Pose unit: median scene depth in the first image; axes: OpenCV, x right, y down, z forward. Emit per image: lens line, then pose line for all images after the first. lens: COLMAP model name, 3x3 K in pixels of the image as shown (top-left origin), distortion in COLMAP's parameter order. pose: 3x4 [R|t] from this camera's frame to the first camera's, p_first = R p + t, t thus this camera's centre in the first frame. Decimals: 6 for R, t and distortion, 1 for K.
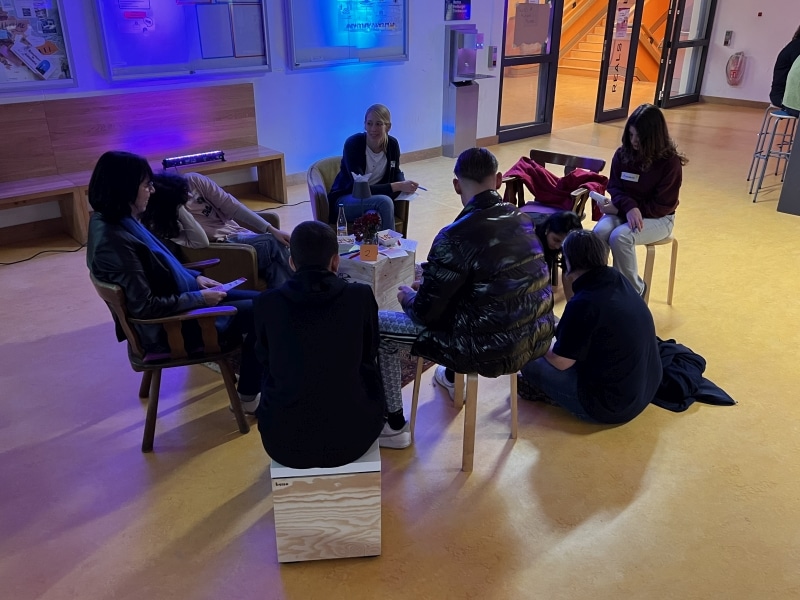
lens RADIAL K [[670.6, 0, 401.5], [0, 670.6, 303.2], [0, 0, 1]] dist [0.017461, 0.002275]
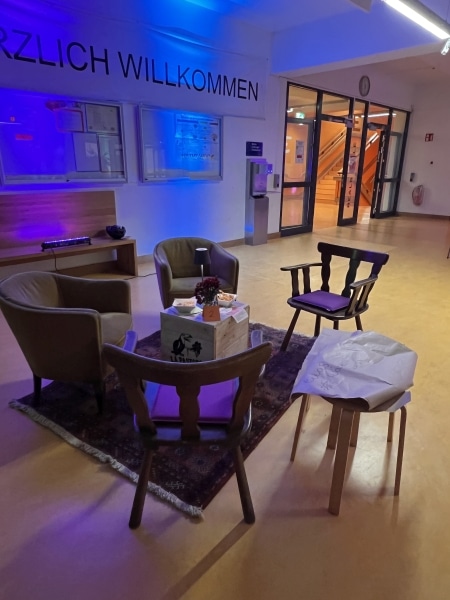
lens RADIAL K [[384.7, 0, 225.5], [0, 384.7, 296.0], [0, 0, 1]] dist [0.005648, 0.000517]
pose [[0.998755, -0.010407, 0.048788, -0.026047], [0.015602, 0.994100, -0.107344, -0.017868], [-0.047383, 0.107971, 0.993024, 0.179745]]
